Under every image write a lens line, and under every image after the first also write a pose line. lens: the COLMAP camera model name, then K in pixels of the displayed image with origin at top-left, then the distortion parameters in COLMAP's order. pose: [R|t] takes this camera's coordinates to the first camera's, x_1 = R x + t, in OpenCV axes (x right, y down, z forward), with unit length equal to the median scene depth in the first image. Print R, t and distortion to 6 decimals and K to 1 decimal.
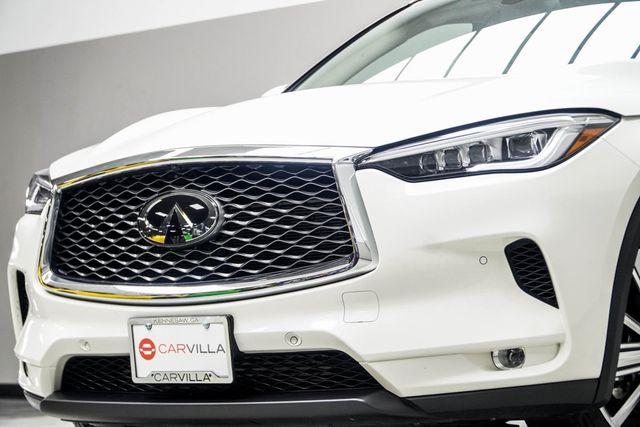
lens RADIAL K [[1909.5, 0, 318.4], [0, 1909.5, 212.5], [0, 0, 1]] dist [-0.423097, 0.000000]
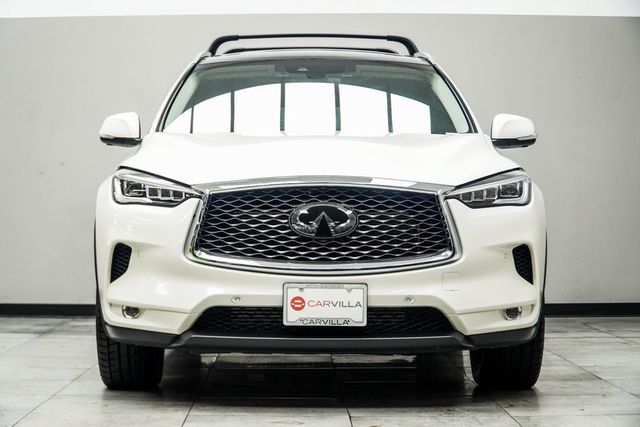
lens RADIAL K [[1387.8, 0, 327.0], [0, 1387.8, 213.0], [0, 0, 1]] dist [-0.100902, 0.000000]
pose [[0.827743, 0.050809, 0.558802, -0.721623], [-0.064451, 0.997910, 0.004736, -0.008839], [-0.557393, -0.039936, 0.829288, 0.050117]]
